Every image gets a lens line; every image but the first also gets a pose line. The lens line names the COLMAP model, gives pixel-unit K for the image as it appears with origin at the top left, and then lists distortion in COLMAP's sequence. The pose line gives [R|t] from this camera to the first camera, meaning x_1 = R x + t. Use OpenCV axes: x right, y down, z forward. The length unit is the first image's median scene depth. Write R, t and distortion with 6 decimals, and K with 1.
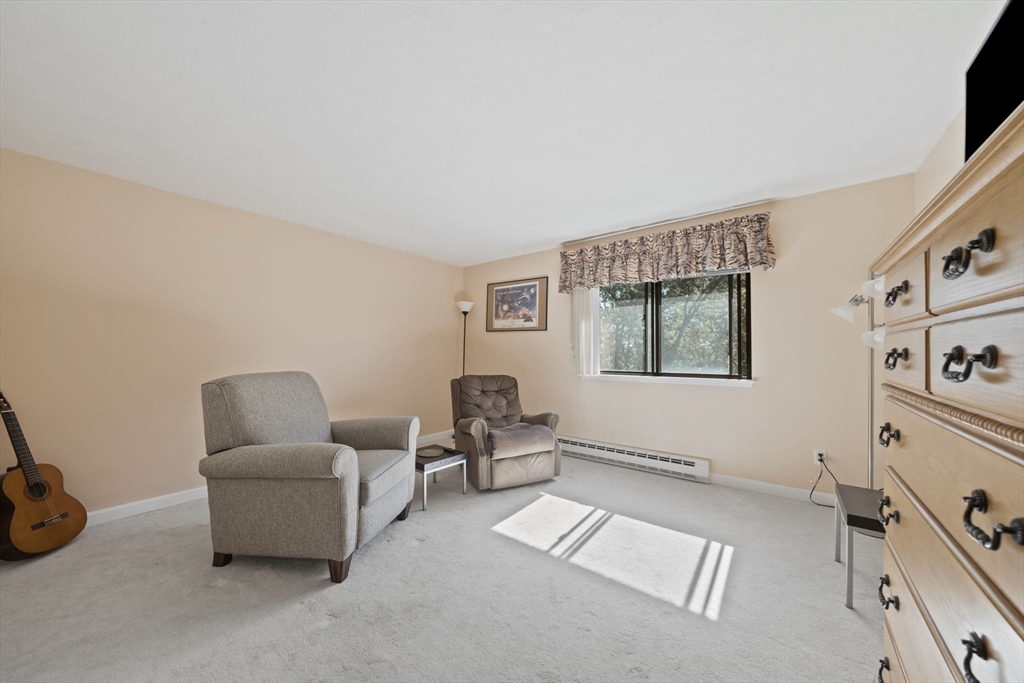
lens RADIAL K [[351.0, 0, 518.8], [0, 351.0, 344.0], [0, 0, 1]] dist [-0.001305, -0.000026]
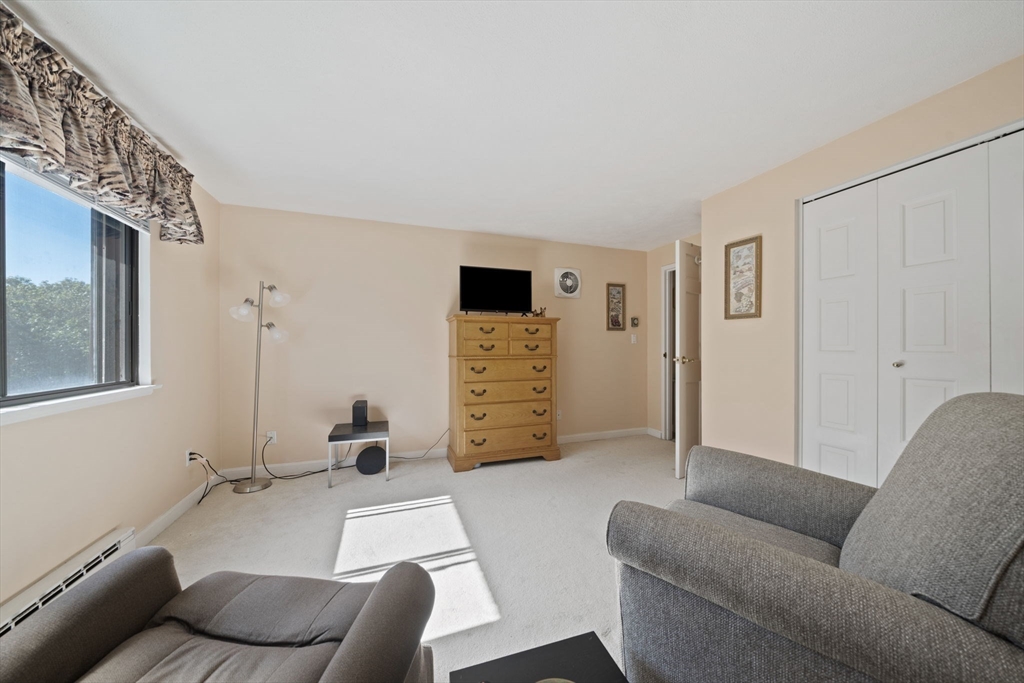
lens RADIAL K [[351.0, 0, 518.8], [0, 351.0, 344.0], [0, 0, 1]] dist [-0.001305, -0.000026]
pose [[-0.840543, -0.000486, 0.541744, -0.492336], [-0.006405, 0.999939, -0.009040, 0.032214], [-0.541707, -0.011068, -0.840495, 1.650221]]
